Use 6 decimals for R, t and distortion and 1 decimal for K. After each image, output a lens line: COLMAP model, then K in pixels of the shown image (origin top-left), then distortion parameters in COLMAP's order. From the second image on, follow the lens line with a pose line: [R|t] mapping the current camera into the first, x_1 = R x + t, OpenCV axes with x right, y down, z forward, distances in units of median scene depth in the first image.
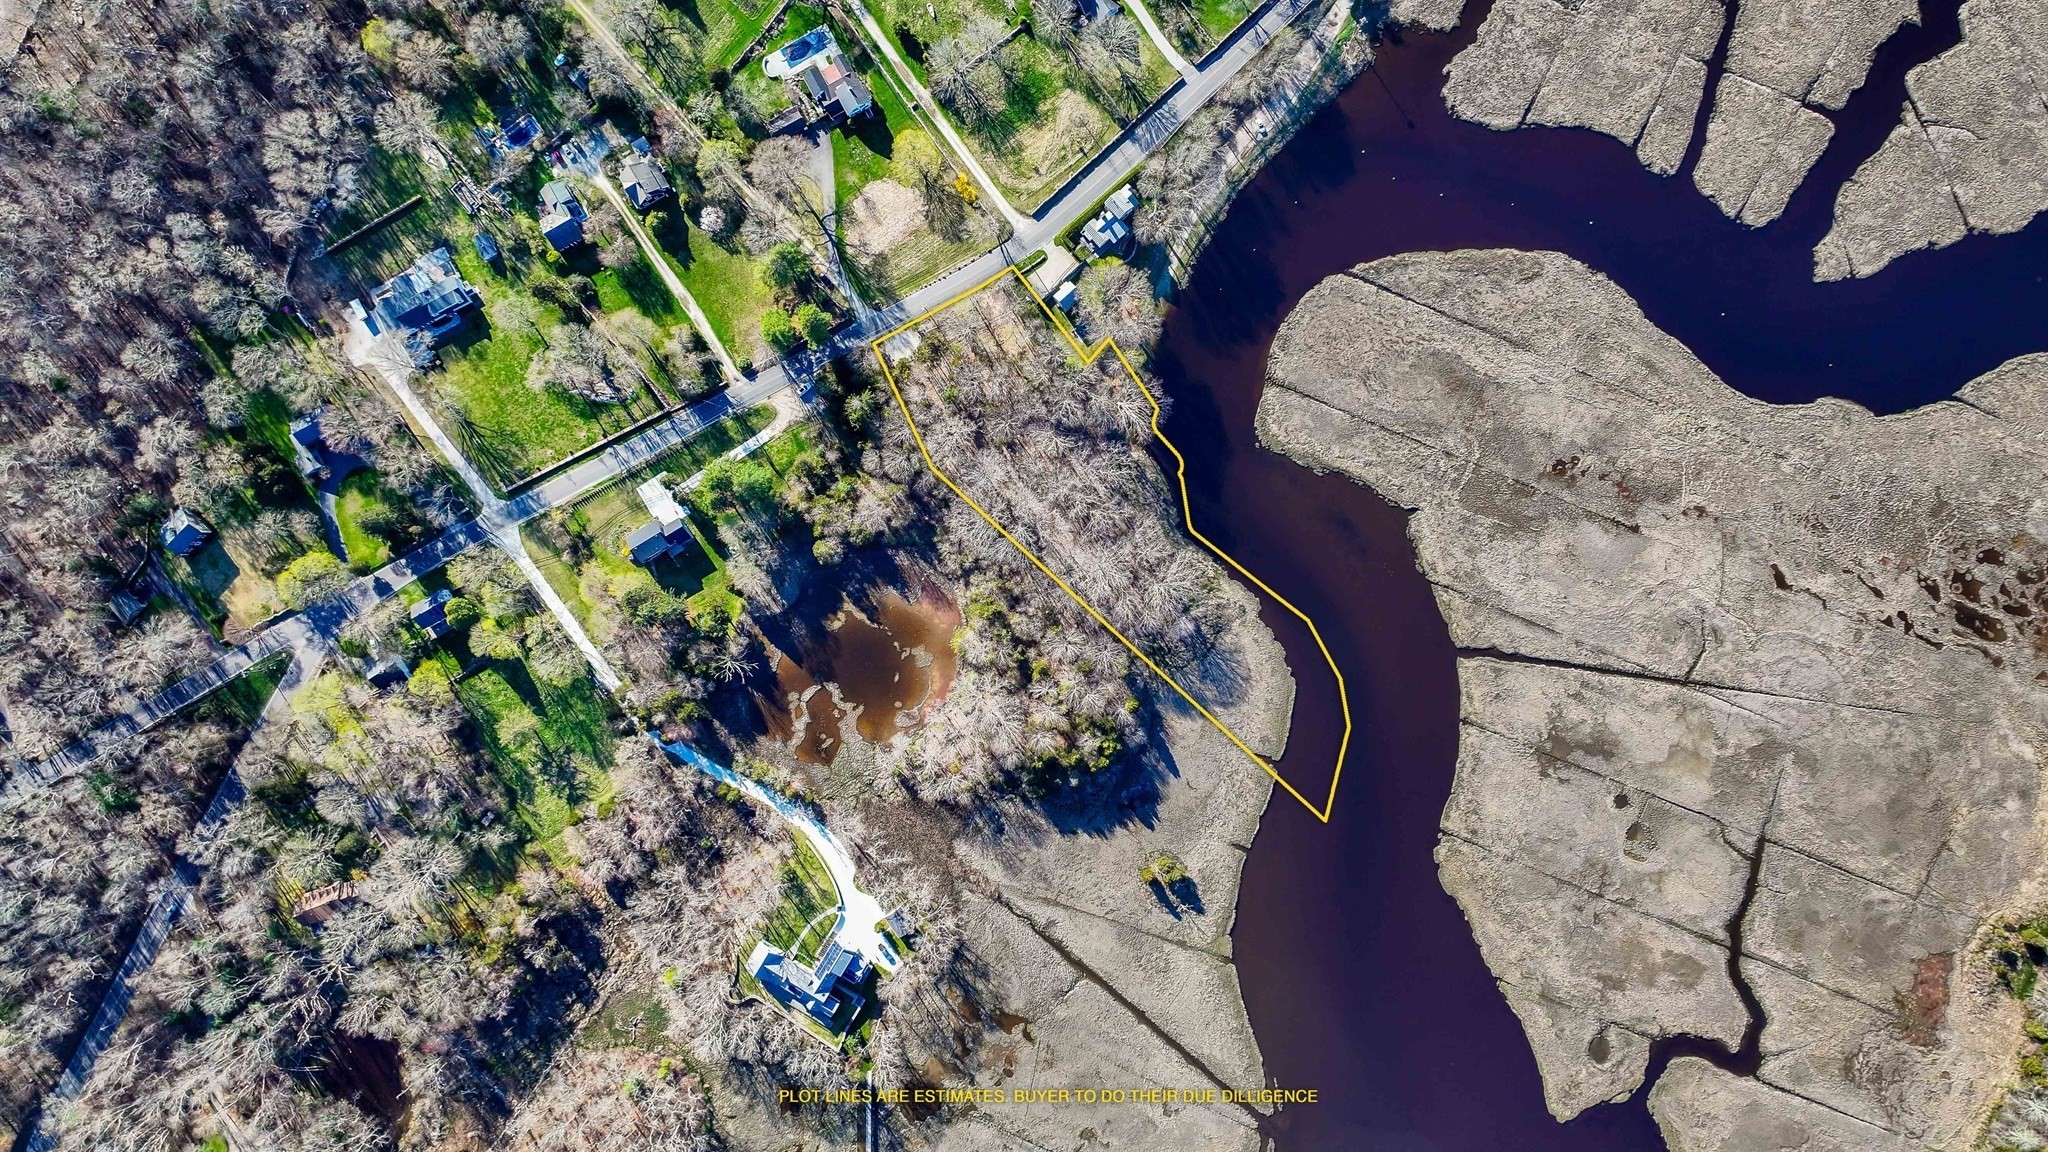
lens RADIAL K [[1437.2, 0, 1024.0], [0, 1437.2, 576.0], [0, 0, 1]] dist [0.002826, -0.001202]
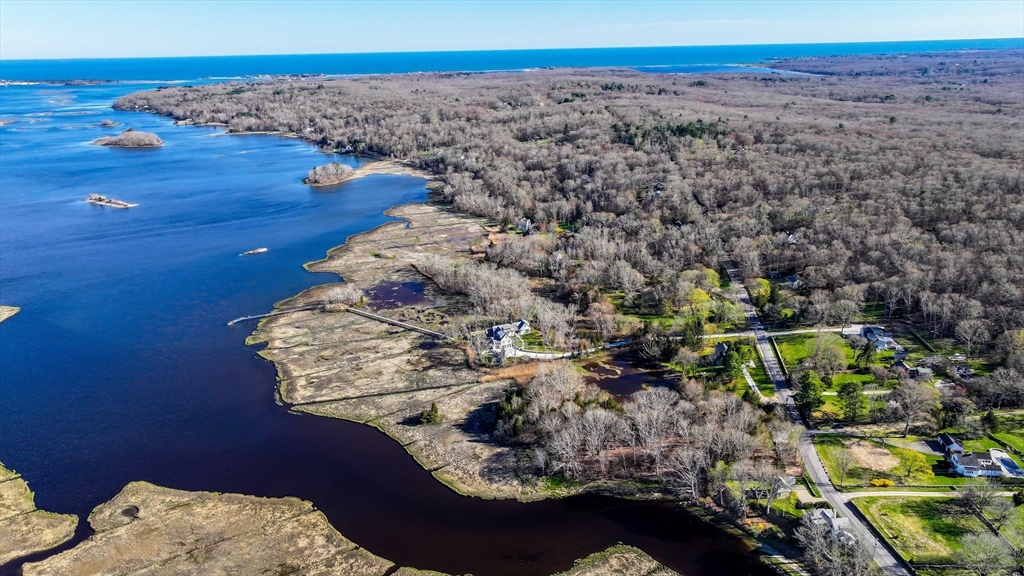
lens RADIAL K [[718.6, 0, 512.0], [0, 718.6, 288.0], [0, 0, 1]] dist [0.002826, -0.001202]
pose [[-0.597108, 0.287961, -0.748693, 0.644073], [-0.801358, -0.172368, 0.572814, -0.346615], [0.035897, 0.942002, 0.333682, 0.564025]]
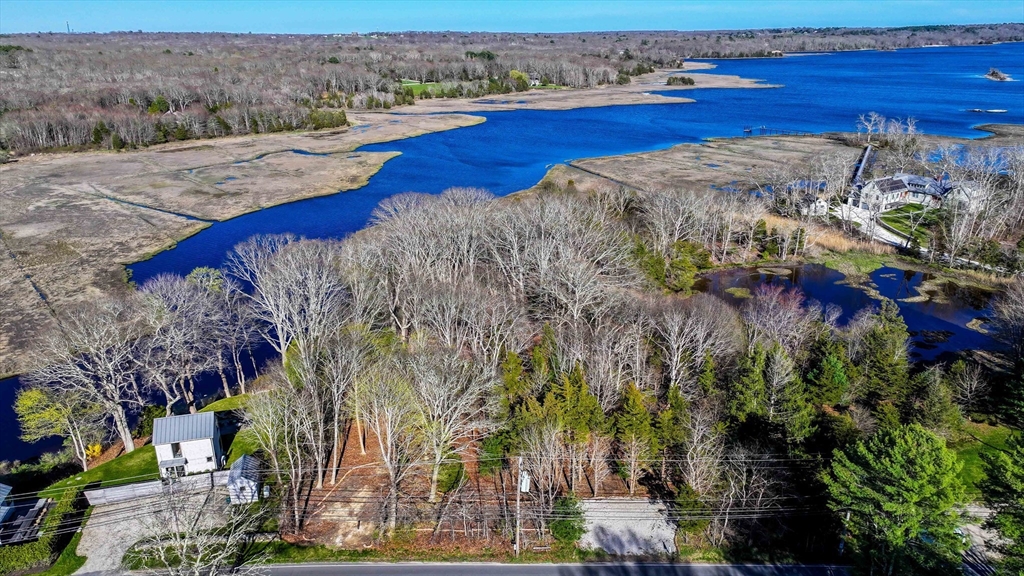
lens RADIAL K [[718.6, 0, 512.0], [0, 718.6, 288.0], [0, 0, 1]] dist [0.002826, -0.001202]
pose [[-0.885996, -0.124476, 0.446672, -0.132073], [0.462947, -0.292055, 0.836890, -0.303695], [0.026281, 0.948267, 0.316385, 0.885322]]
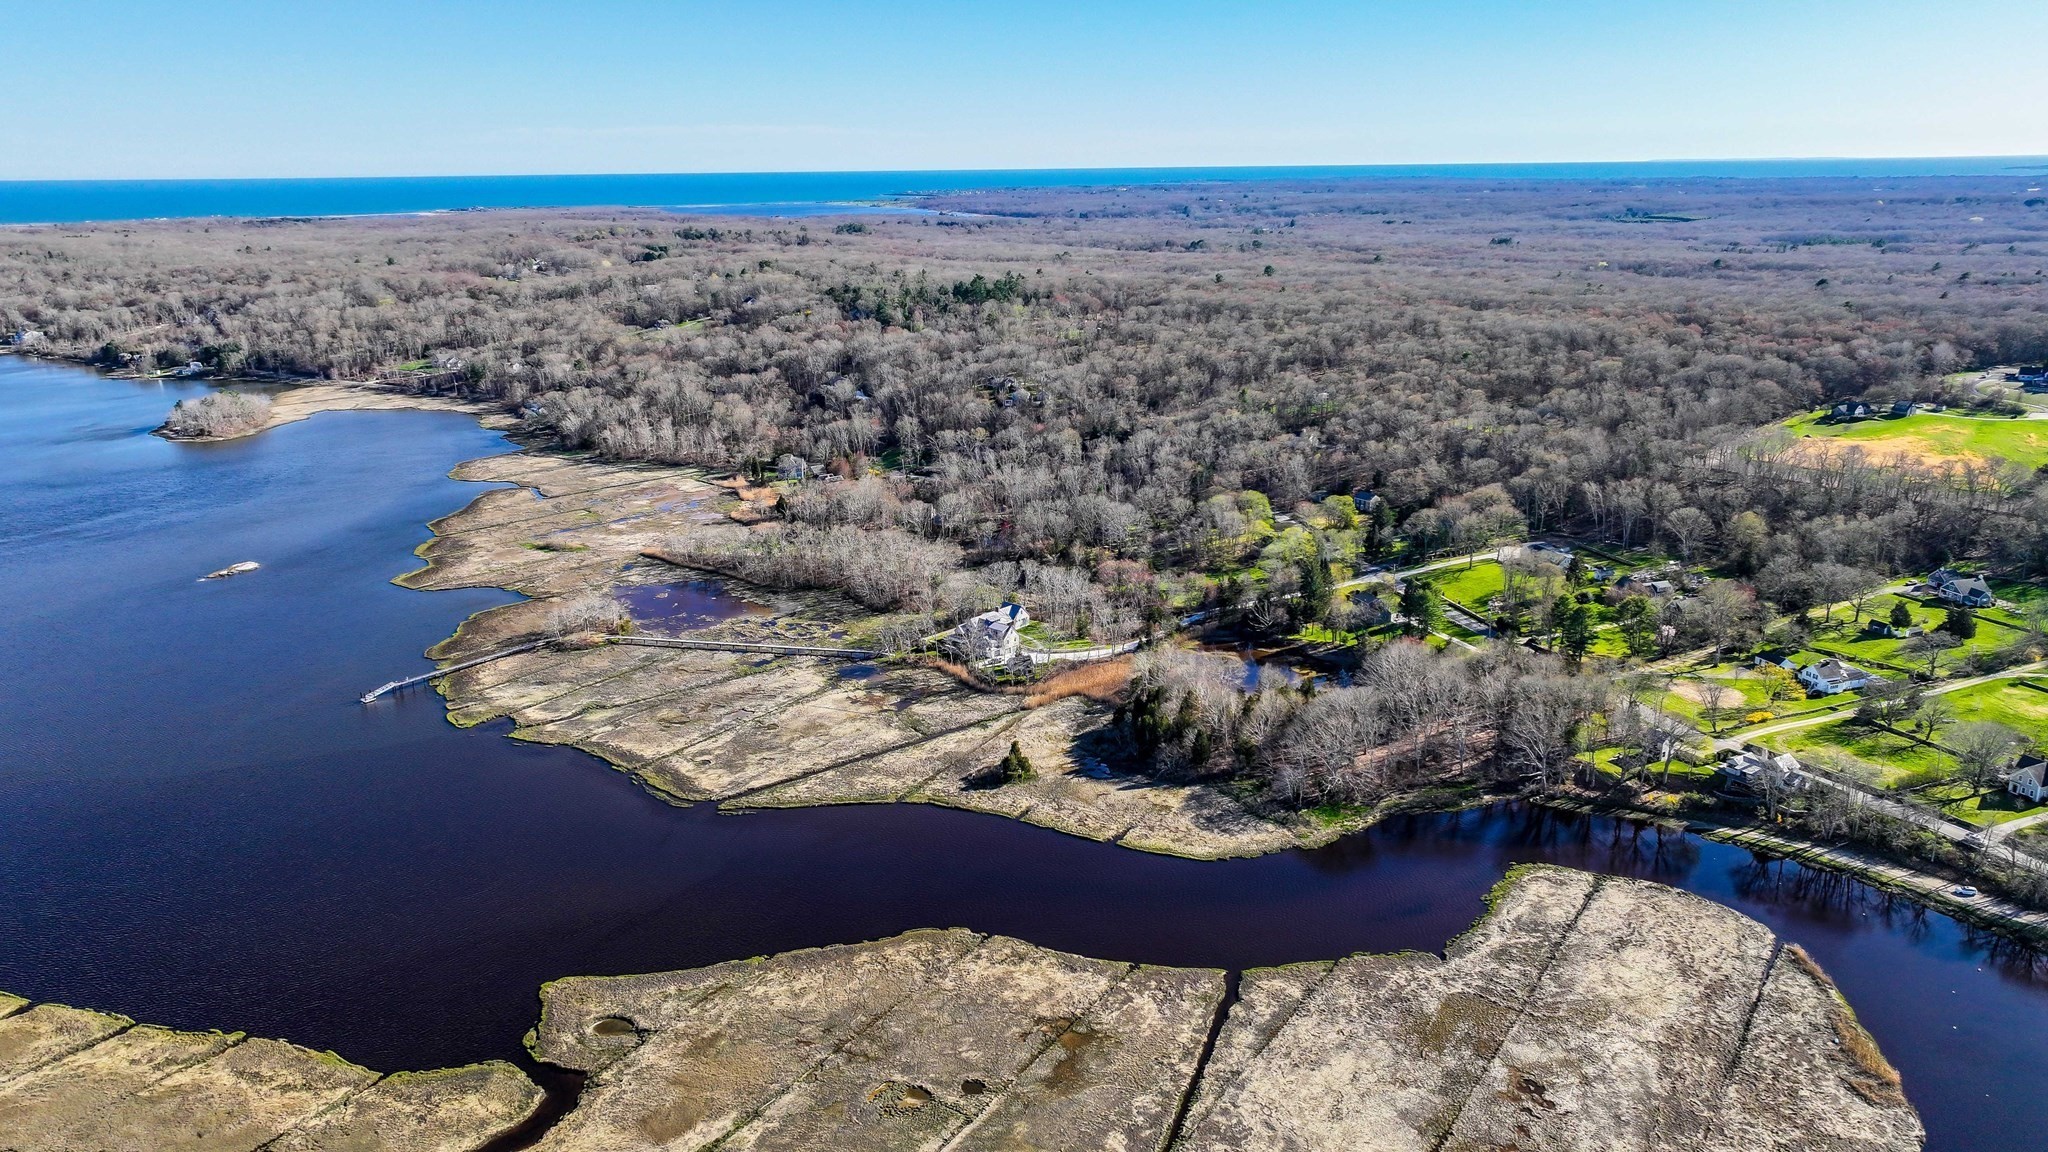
lens RADIAL K [[1437.2, 0, 1024.0], [0, 1437.2, 576.0], [0, 0, 1]] dist [0.002826, -0.001202]
pose [[-0.201870, 0.293667, -0.934349, 0.917457], [-0.979232, -0.042217, 0.198298, 0.023079], [0.018788, 0.954975, 0.296091, 0.609283]]
